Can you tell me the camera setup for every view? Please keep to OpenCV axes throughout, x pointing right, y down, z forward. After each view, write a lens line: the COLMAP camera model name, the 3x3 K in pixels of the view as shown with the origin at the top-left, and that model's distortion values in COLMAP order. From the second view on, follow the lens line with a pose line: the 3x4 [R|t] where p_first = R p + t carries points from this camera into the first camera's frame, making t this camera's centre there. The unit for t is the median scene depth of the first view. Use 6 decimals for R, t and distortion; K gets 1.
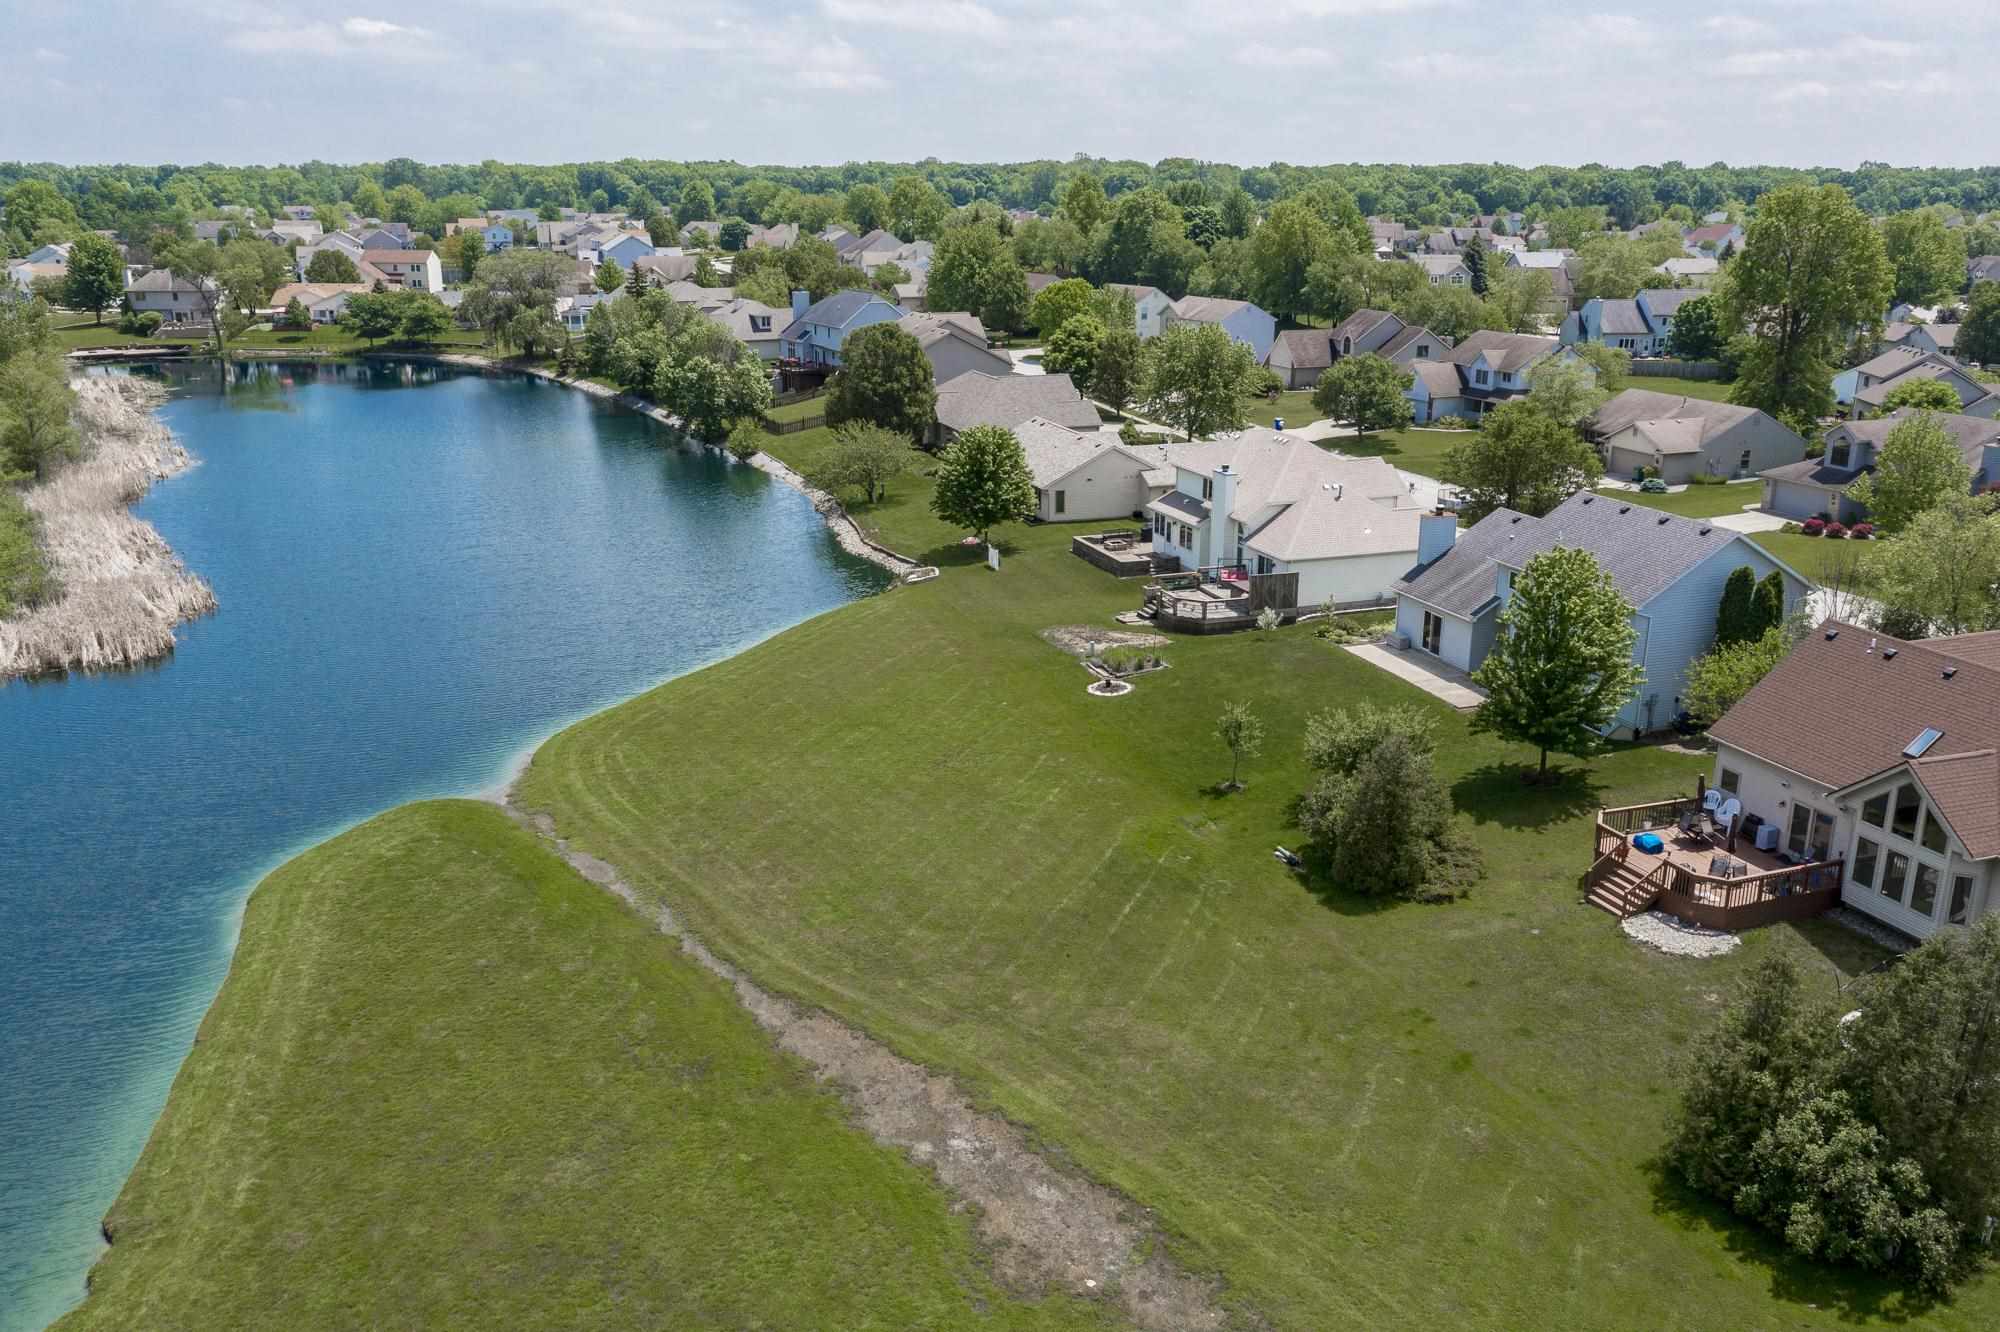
lens RADIAL K [[1589.4, 0, 1025.8], [0, 1589.4, 670.0], [0, 0, 1]] dist [0.009041, 0.001180]
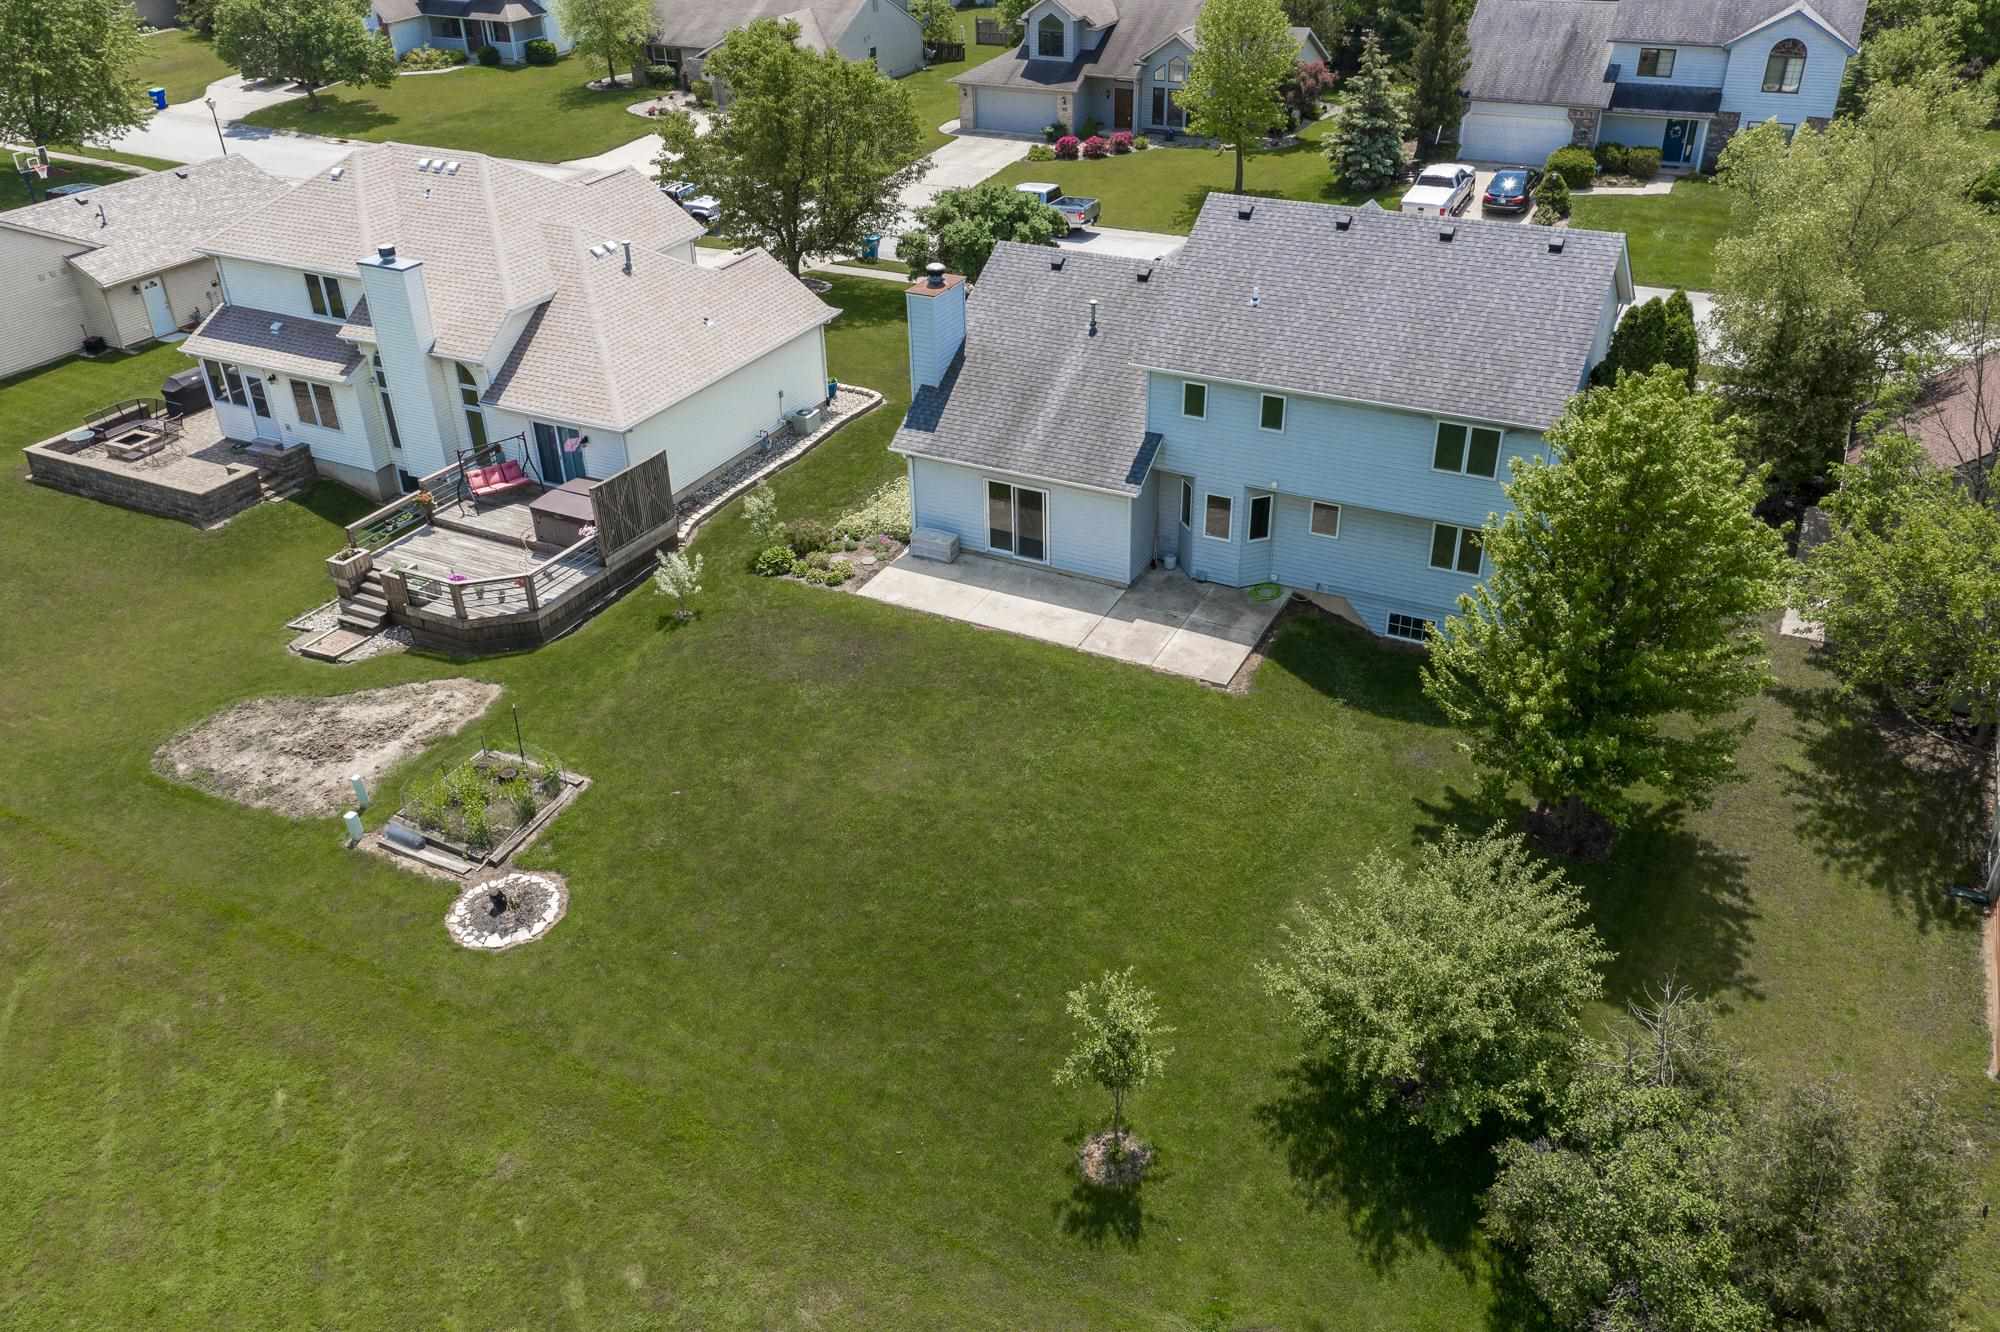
lens RADIAL K [[1589.4, 0, 1025.8], [0, 1589.4, 670.0], [0, 0, 1]] dist [0.009041, 0.001180]
pose [[0.737583, -0.360040, 0.571264, -0.049473], [0.215522, 0.927268, 0.306144, -0.117643], [-0.639939, -0.102687, 0.761534, 0.511775]]
